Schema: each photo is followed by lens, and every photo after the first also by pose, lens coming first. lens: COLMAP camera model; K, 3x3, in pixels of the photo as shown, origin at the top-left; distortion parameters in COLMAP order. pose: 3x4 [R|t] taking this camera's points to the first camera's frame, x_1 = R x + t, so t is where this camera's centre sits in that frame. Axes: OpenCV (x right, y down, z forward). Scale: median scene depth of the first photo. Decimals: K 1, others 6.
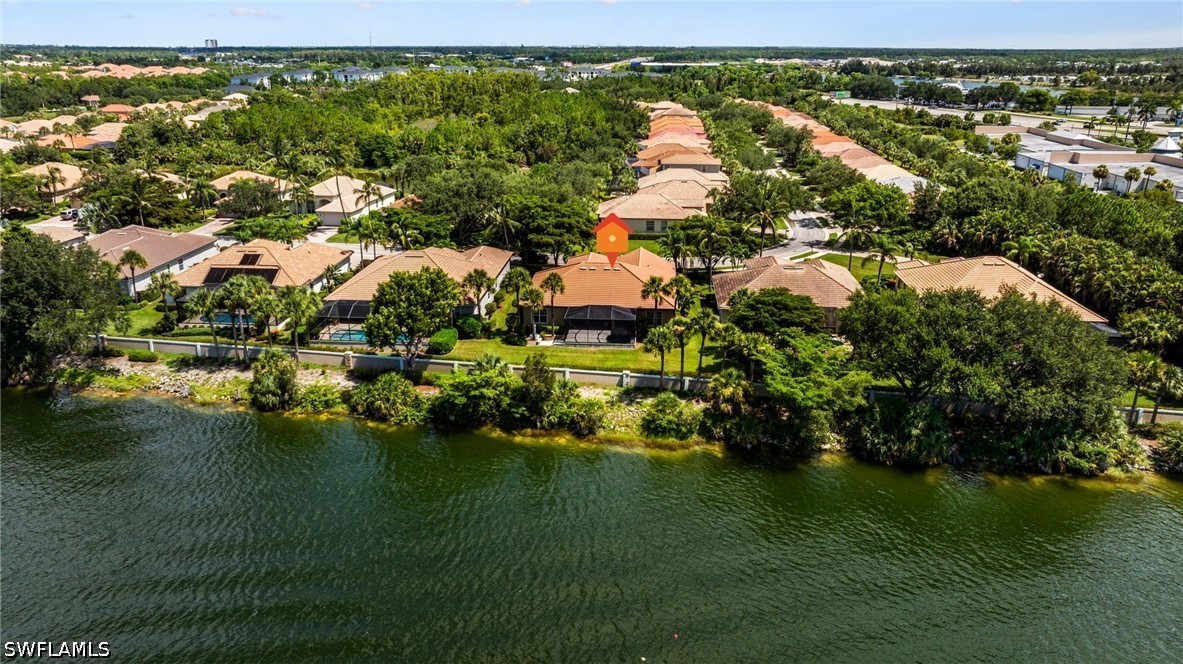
lens RADIAL K [[855.2, 0, 590.2], [0, 855.2, 331.4], [0, 0, 1]] dist [-0.010876, 0.000032]
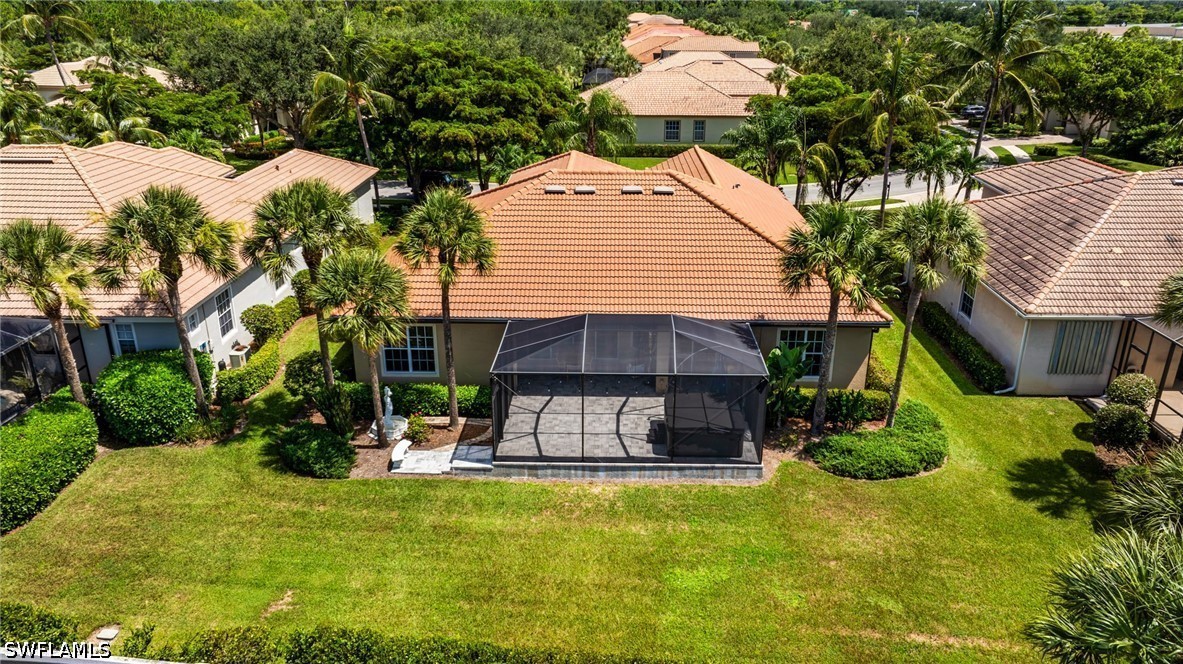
lens RADIAL K [[855.2, 0, 593.9], [0, 855.2, 333.9], [0, 0, 1]] dist [-0.010876, 0.000032]
pose [[0.998285, -0.020194, 0.054939, -0.012810], [0.017675, 0.998787, 0.045965, -0.036729], [-0.055801, -0.044915, 0.997431, 0.720576]]
